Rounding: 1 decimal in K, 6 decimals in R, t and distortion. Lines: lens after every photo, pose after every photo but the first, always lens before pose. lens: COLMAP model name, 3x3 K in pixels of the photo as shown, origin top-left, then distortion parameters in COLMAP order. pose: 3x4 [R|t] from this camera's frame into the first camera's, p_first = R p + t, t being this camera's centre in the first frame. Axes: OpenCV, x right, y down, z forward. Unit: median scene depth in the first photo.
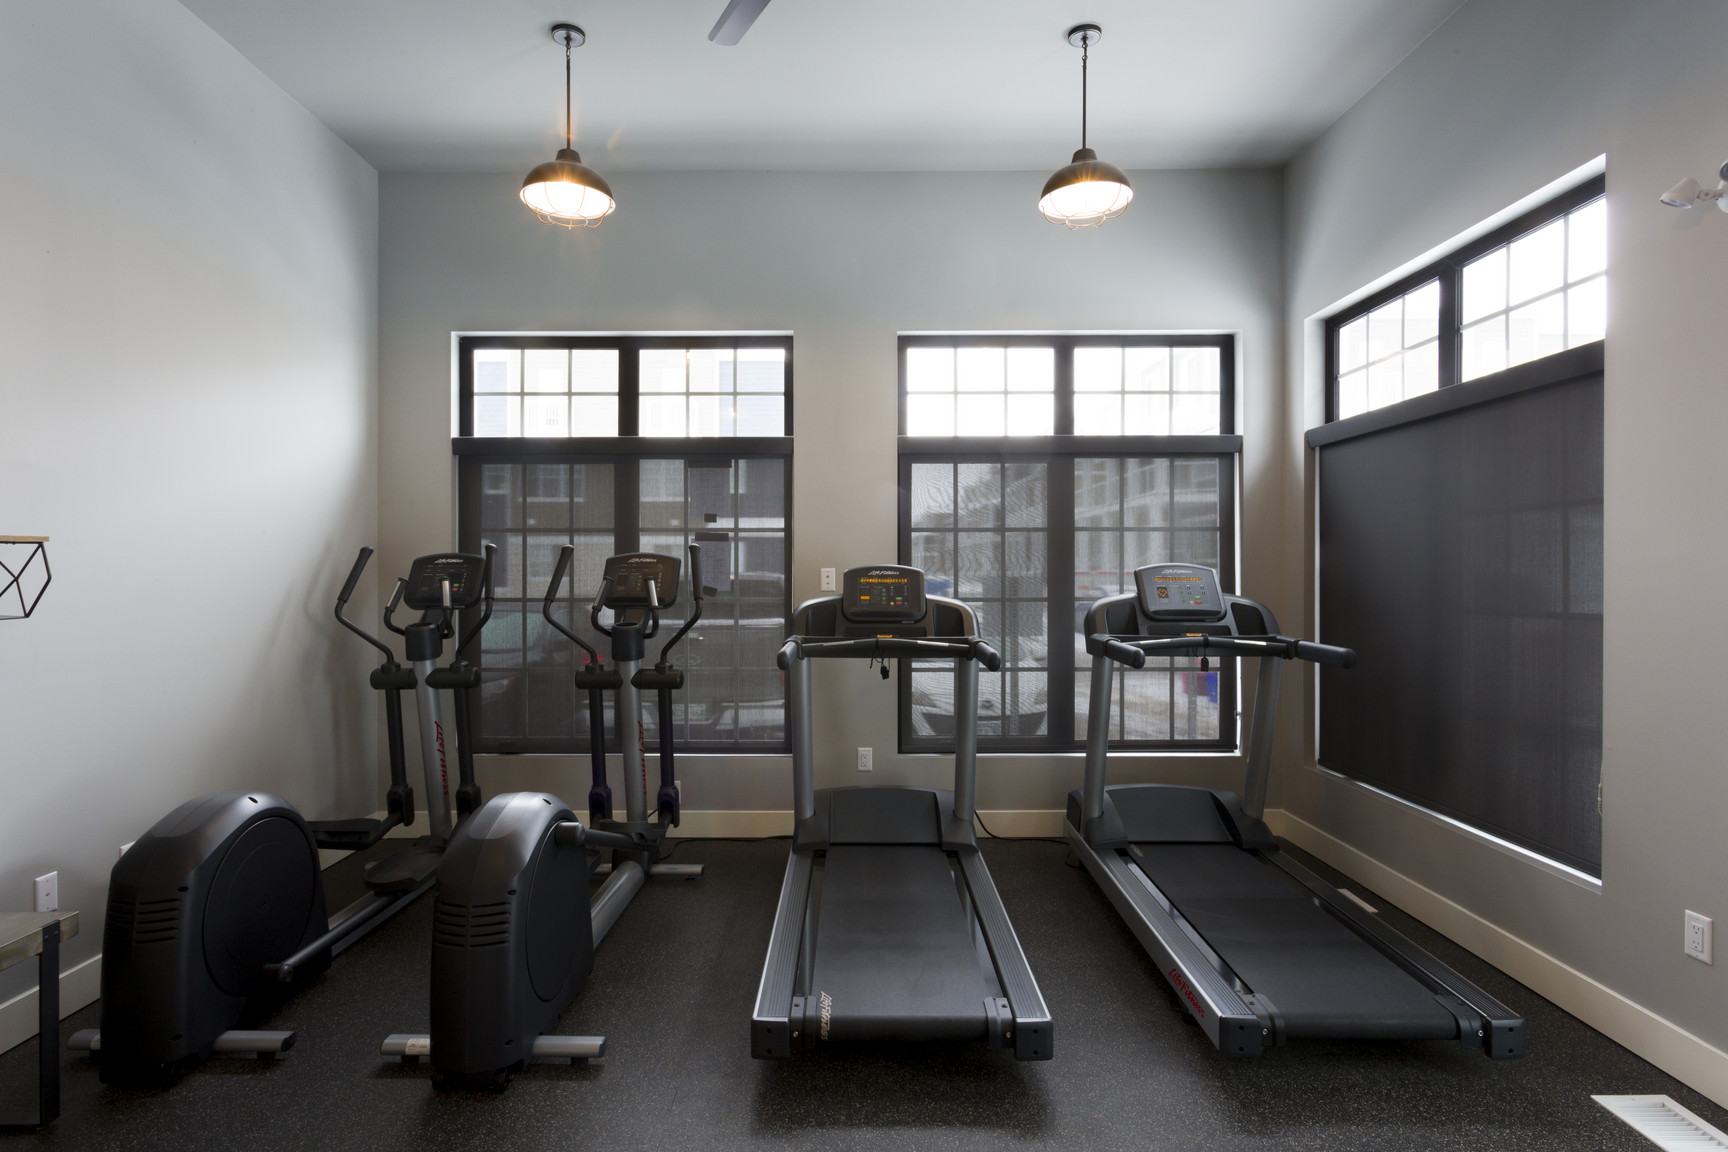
lens RADIAL K [[909.6, 0, 863.3], [0, 909.6, 569.2], [0, 0, 1]] dist [-0.003591, -0.000368]
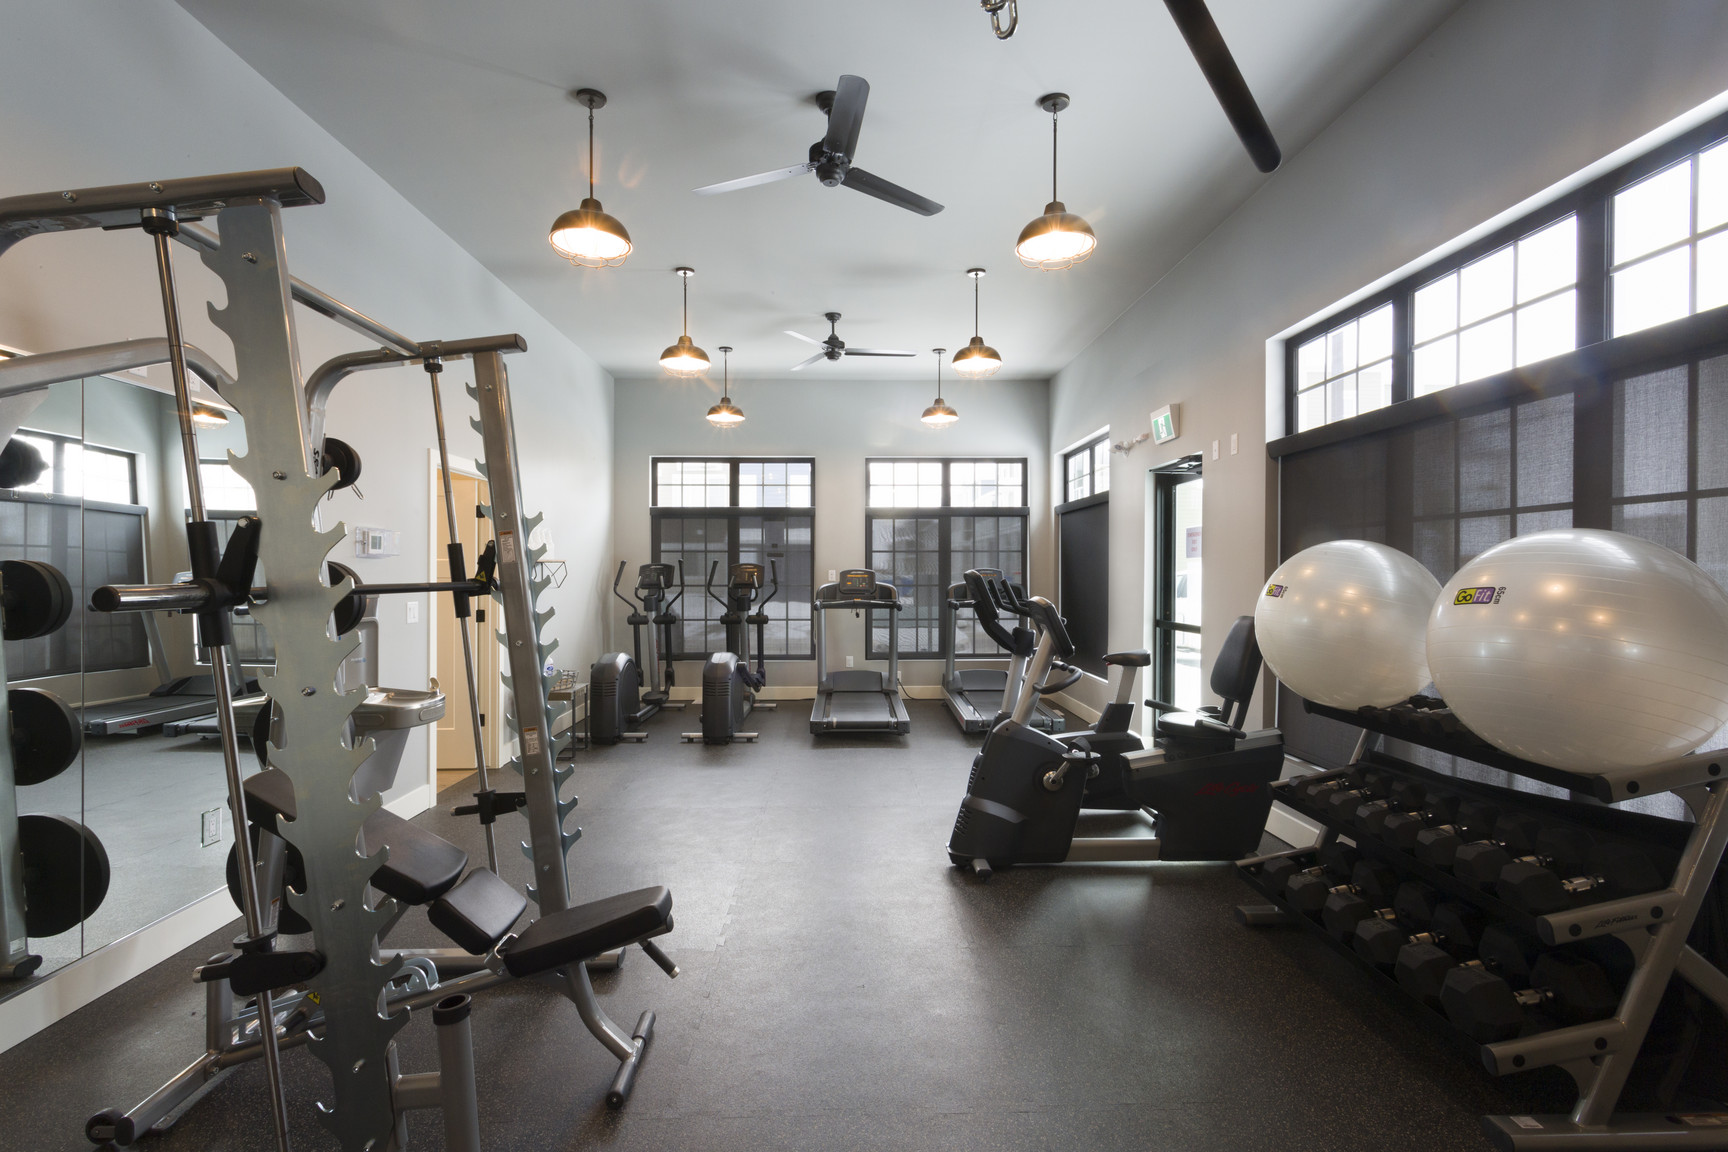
lens RADIAL K [[866.5, 0, 865.7], [0, 866.5, 574.8], [0, 0, 1]] dist [-0.003714, -0.000353]
pose [[0.999933, -0.000396, 0.011551, 0.015531], [0.000377, 0.999999, 0.001659, 0.005172], [-0.011551, -0.001654, 0.999932, -0.960576]]
